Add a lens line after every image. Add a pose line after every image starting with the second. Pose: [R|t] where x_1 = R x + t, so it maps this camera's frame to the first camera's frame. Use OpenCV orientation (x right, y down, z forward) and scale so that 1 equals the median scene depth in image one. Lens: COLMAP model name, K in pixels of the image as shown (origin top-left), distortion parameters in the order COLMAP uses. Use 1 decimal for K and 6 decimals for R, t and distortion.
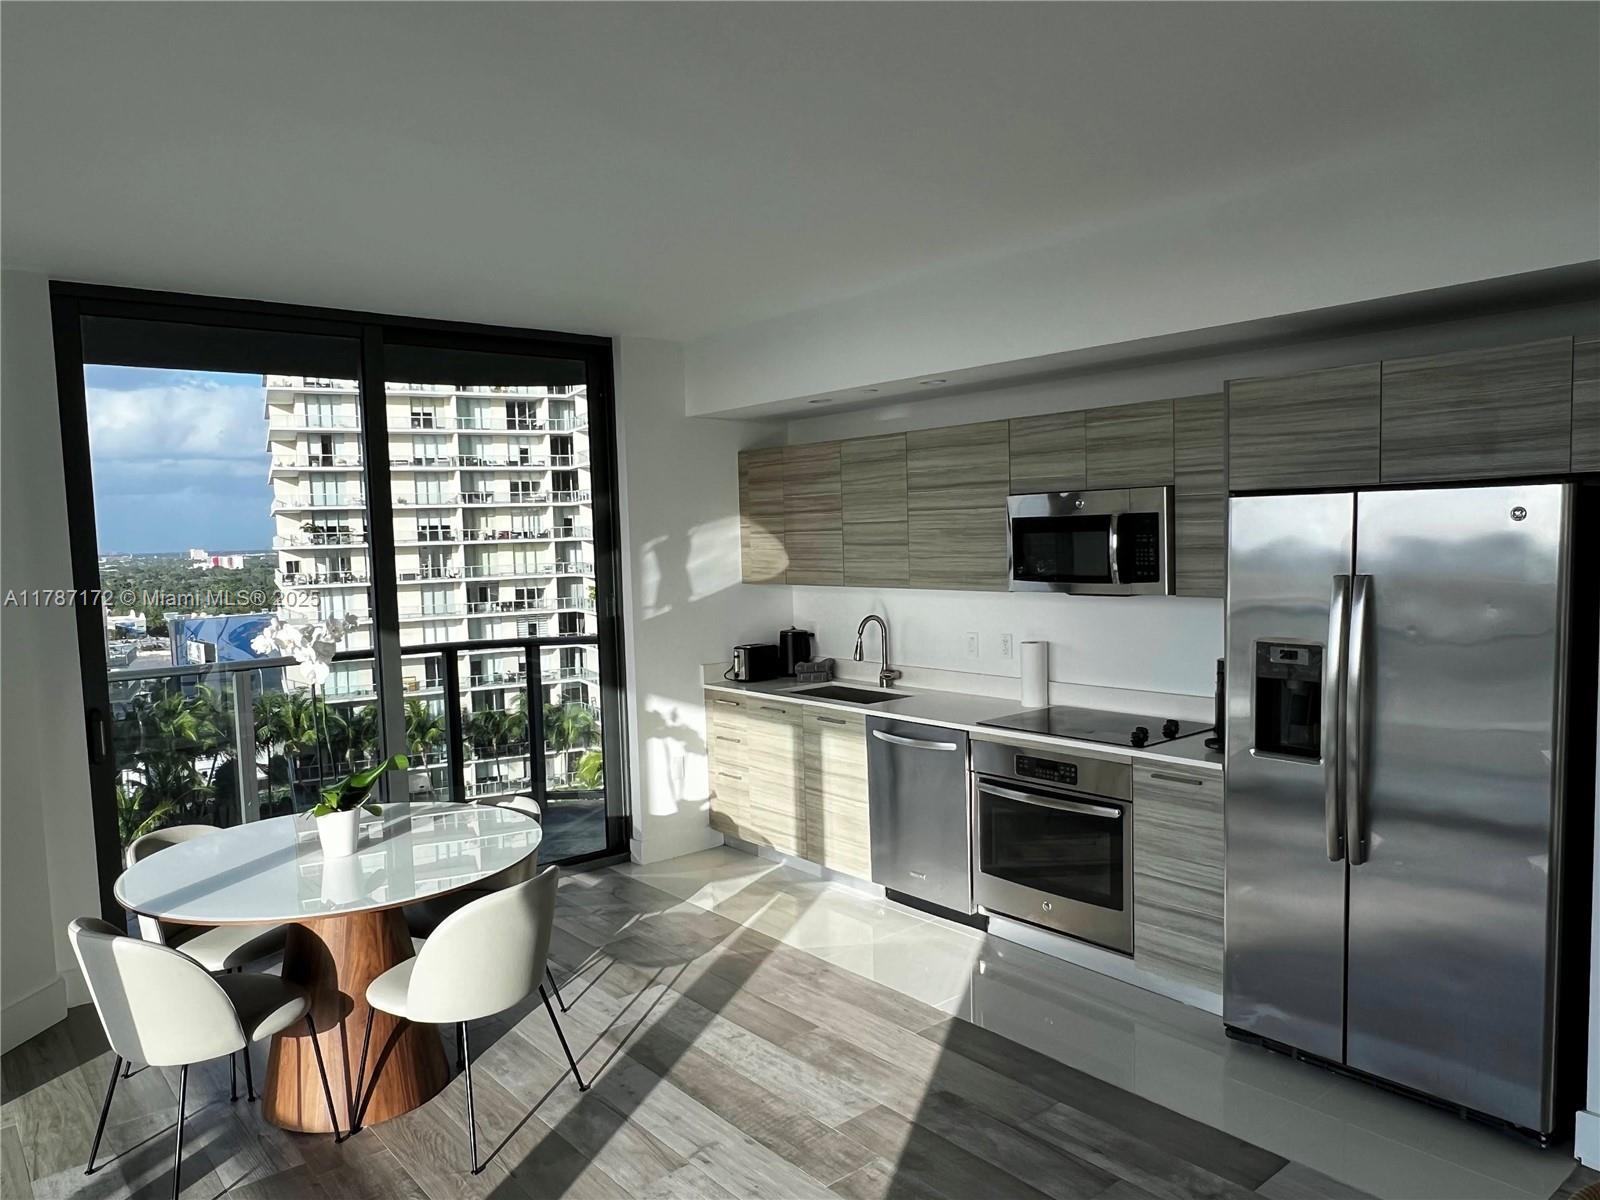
lens RADIAL K [[1124.0, 0, 800.0], [0, 1124.0, 600.0], [0, 0, 1]] dist [0.033623, 0.001043]
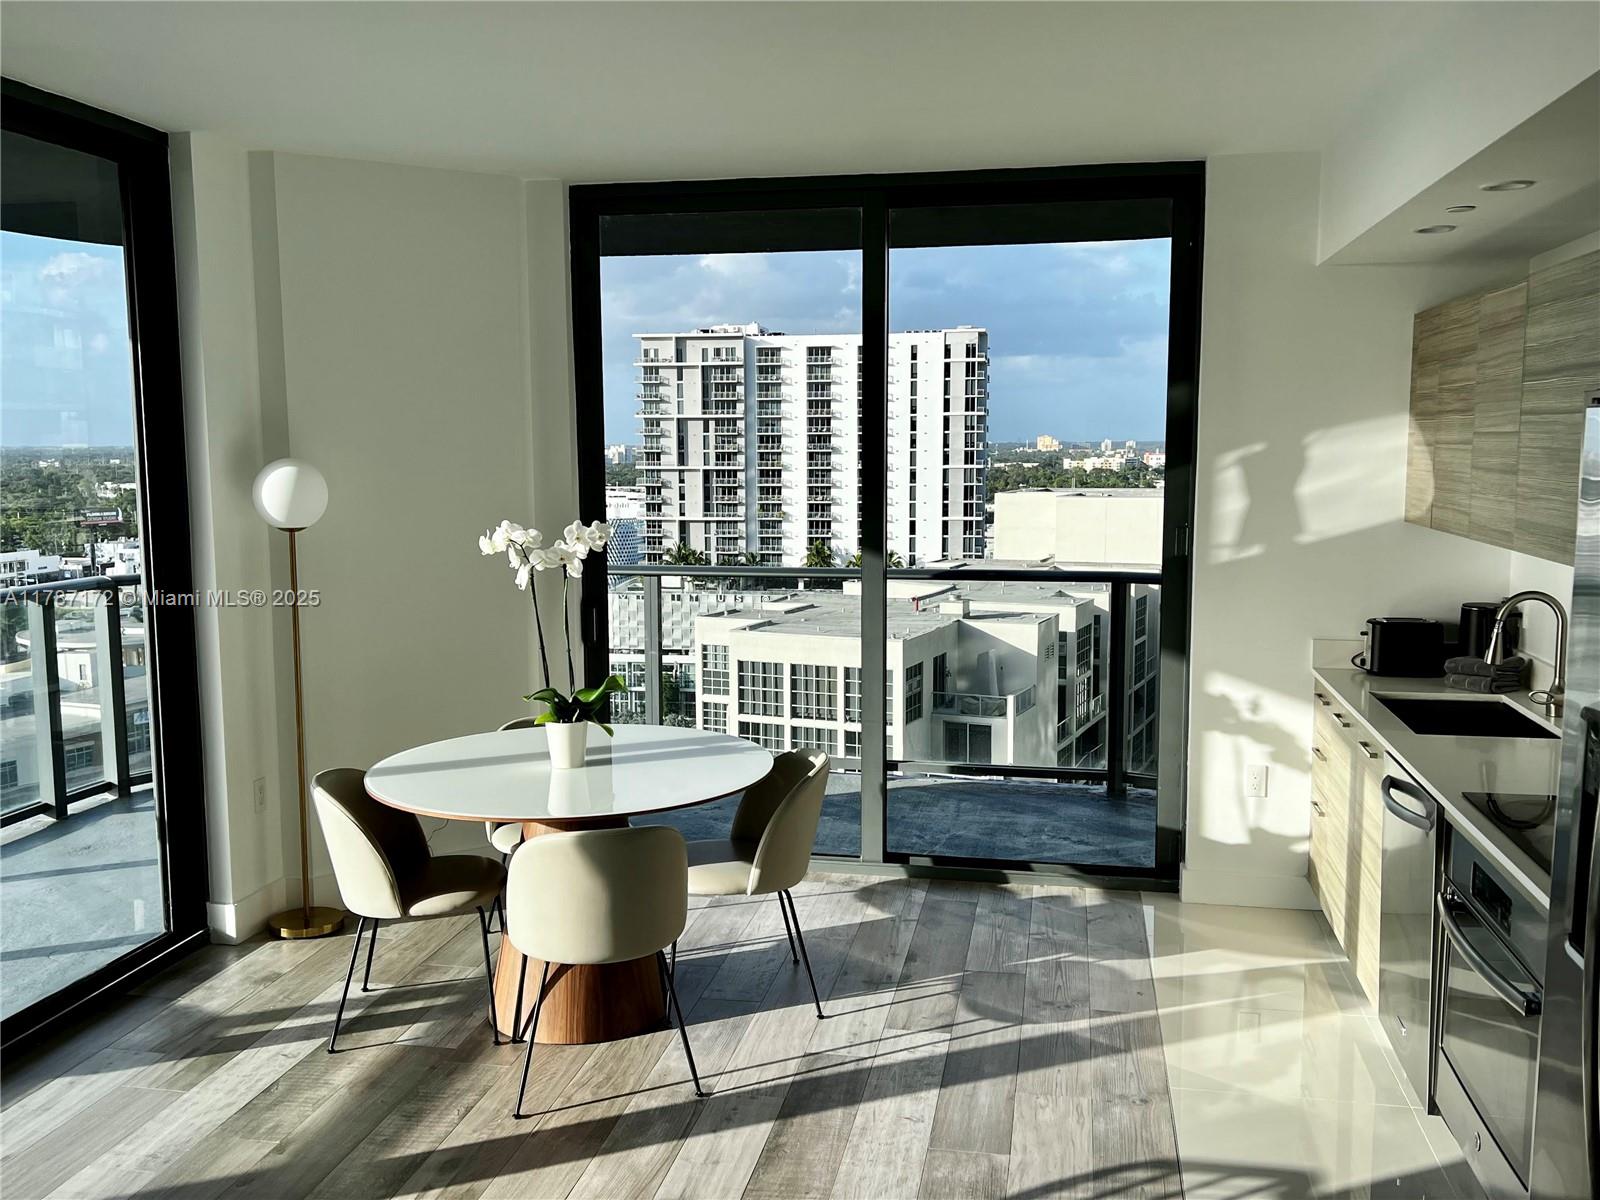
lens RADIAL K [[1455.0, 0, 802.3], [0, 1455.0, 614.9], [0, 0, 1]] dist [0.153863, -0.324468]
pose [[0.648405, 0.122288, -0.751410, 0.447677], [-0.068040, 0.992373, 0.102790, -0.031385], [0.758249, -0.015524, 0.651780, 0.236131]]
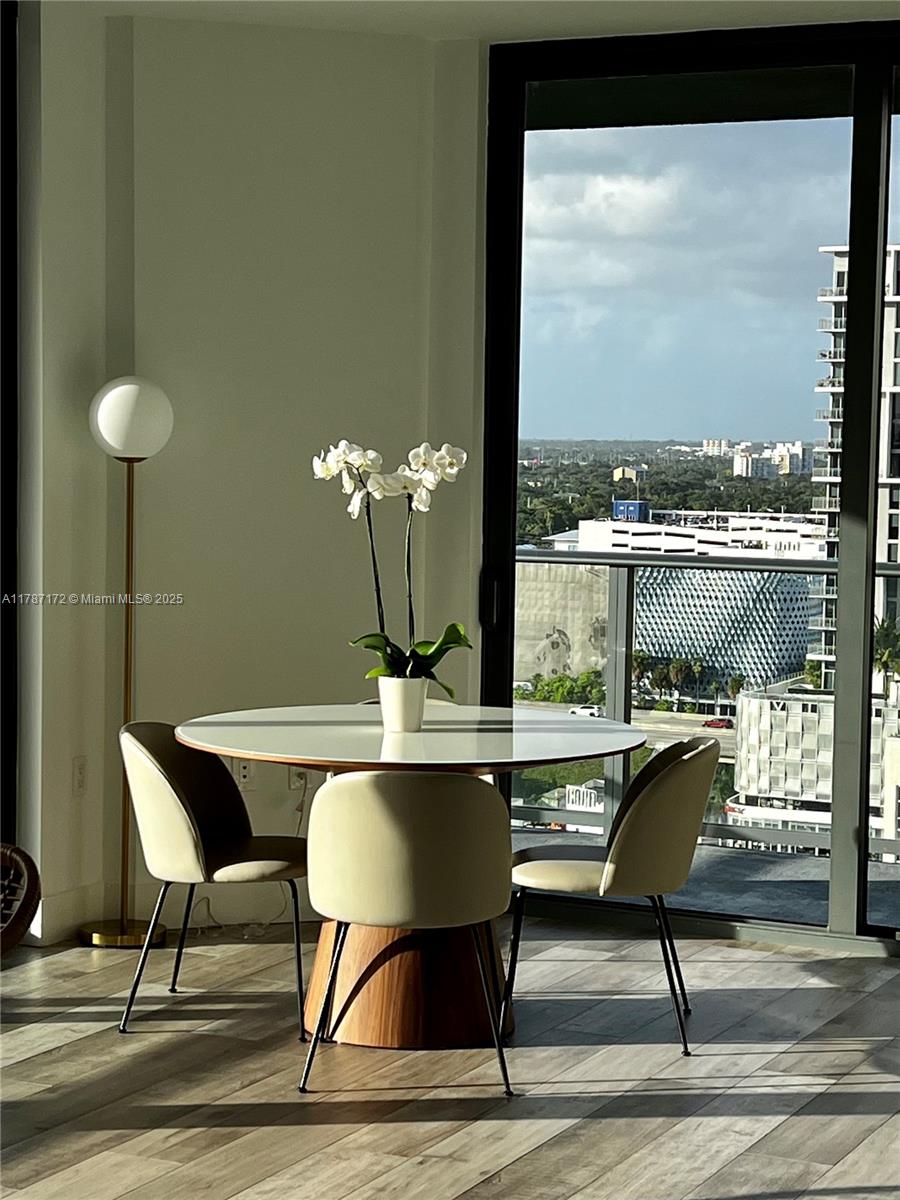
lens RADIAL K [[2584.0, 0, 450.0], [0, 2584.0, 600.0], [0, 0, 1]] dist [0.468390, -2.988857]
pose [[0.434106, 0.100138, -0.895279, 0.892129], [-0.089347, 0.993689, 0.067823, -0.000555], [0.896420, 0.050548, 0.440313, 0.136254]]
